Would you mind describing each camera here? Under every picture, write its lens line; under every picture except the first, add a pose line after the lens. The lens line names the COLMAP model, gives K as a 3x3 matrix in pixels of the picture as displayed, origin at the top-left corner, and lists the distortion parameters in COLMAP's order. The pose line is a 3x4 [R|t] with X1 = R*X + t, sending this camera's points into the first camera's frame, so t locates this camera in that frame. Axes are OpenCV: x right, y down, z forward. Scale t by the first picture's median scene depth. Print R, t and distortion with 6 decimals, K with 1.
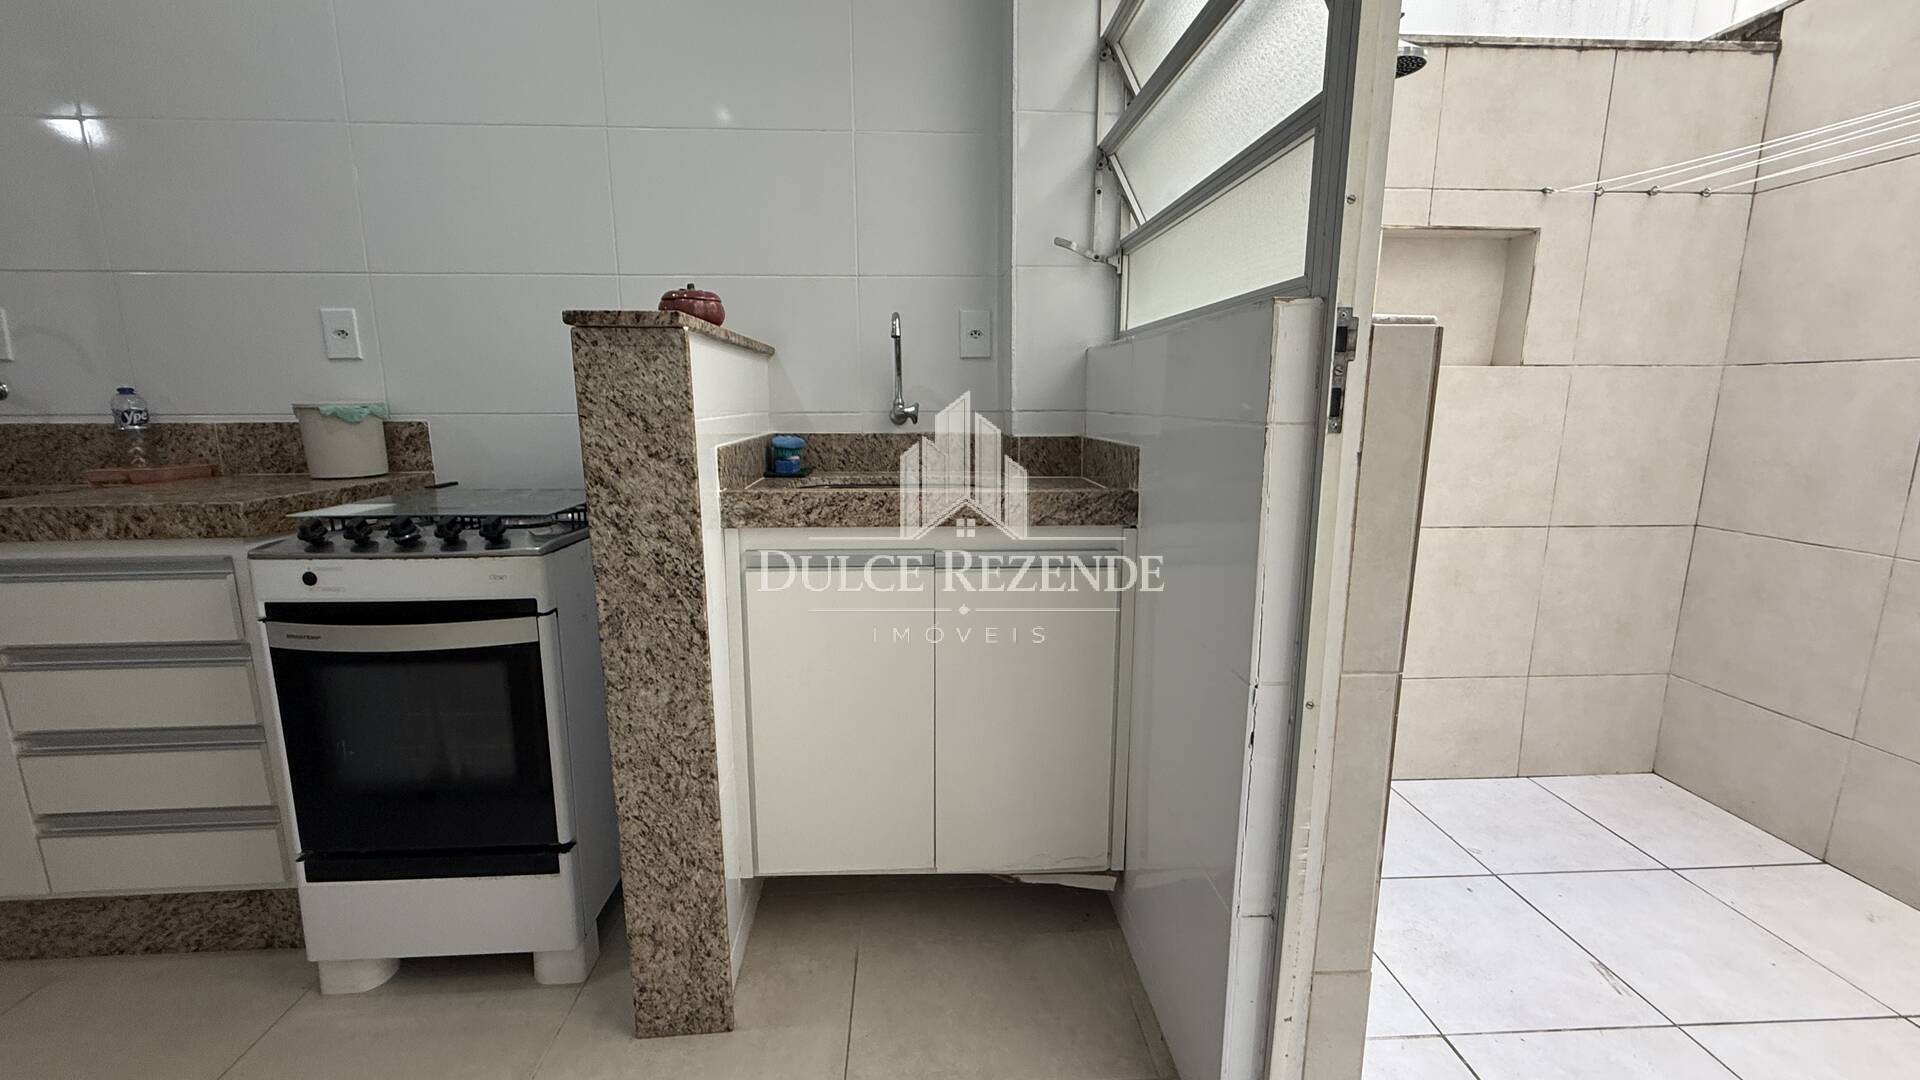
lens RADIAL K [[770.1, 0, 954.6], [0, 770.1, 537.3], [0, 0, 1]] dist [0.000953, 0.000223]
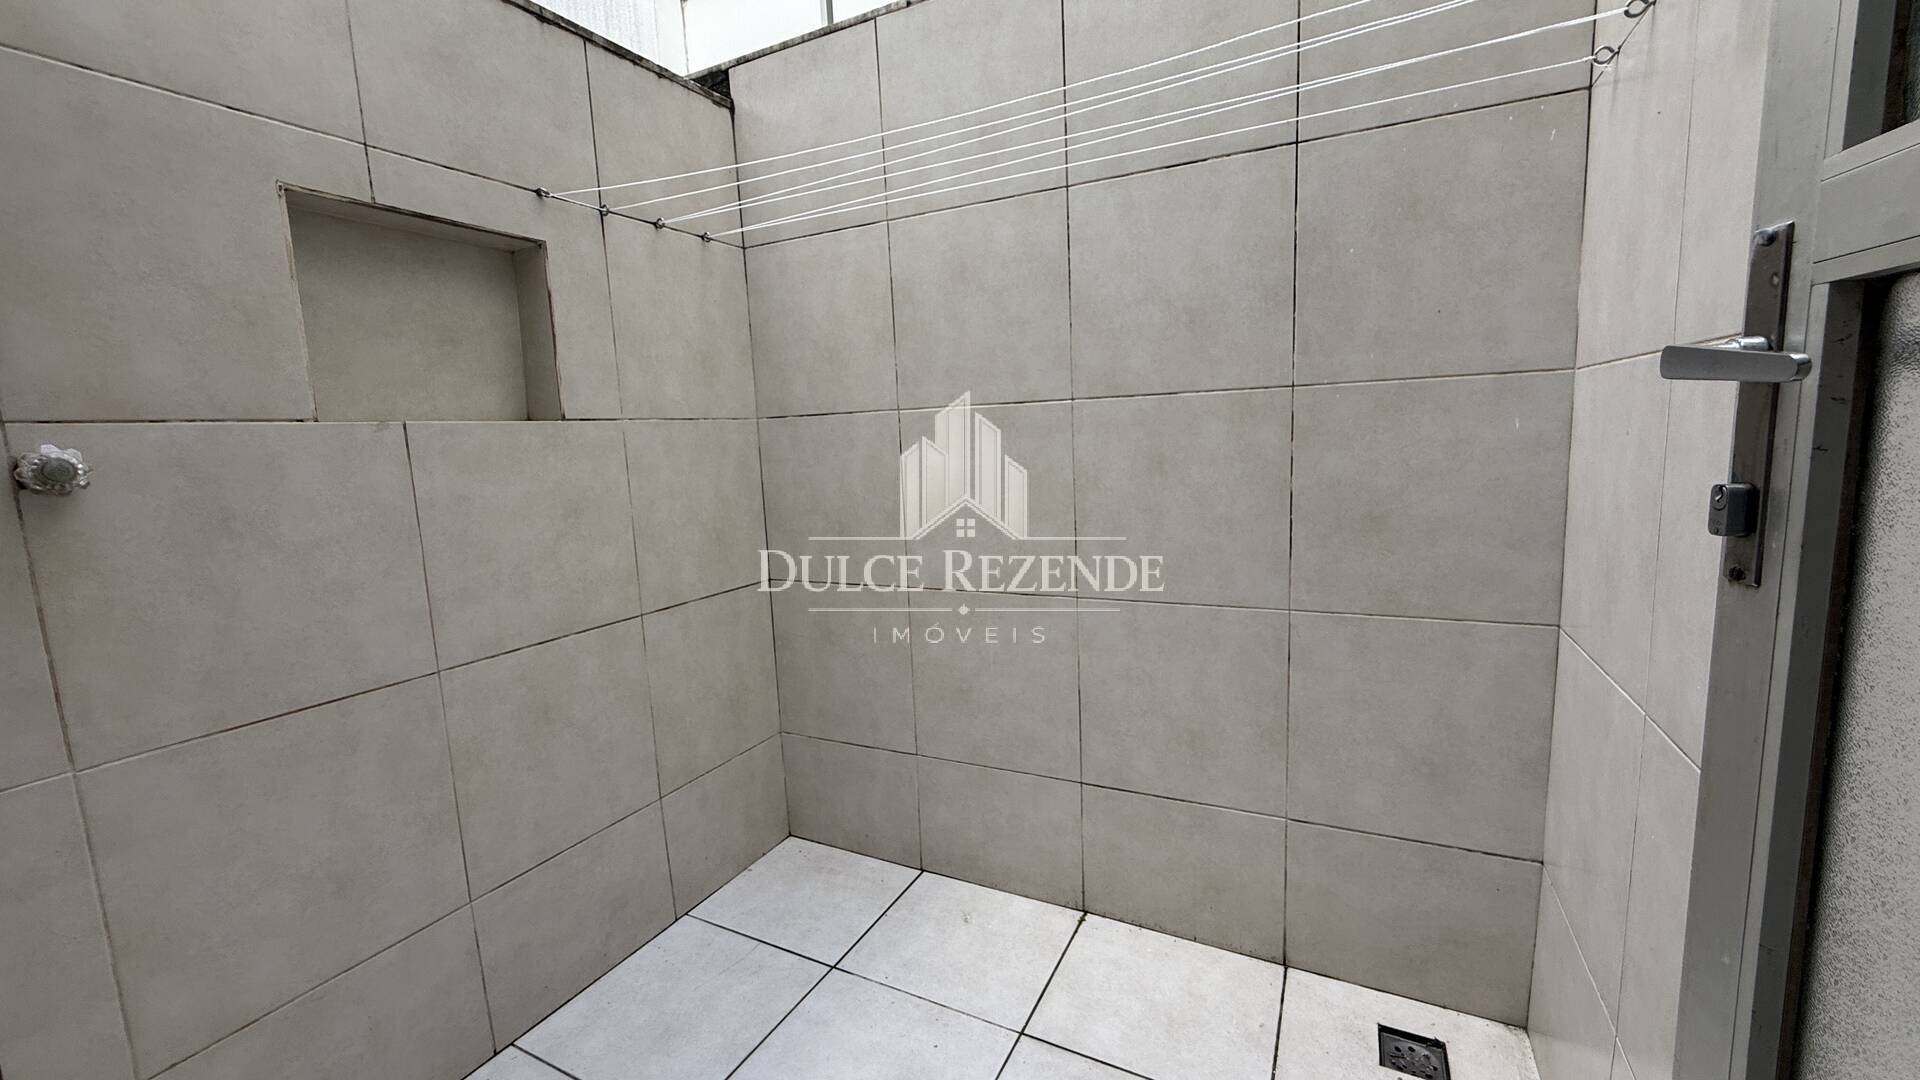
lens RADIAL K [[761.8, 0, 950.9], [0, 761.8, 534.9], [0, 0, 1]] dist [0.000993, -0.004993]
pose [[0.509396, -0.136523, 0.849633, 0.285696], [0.198878, 0.979283, 0.038119, -0.067043], [-0.837235, 0.149556, 0.525994, 0.313484]]
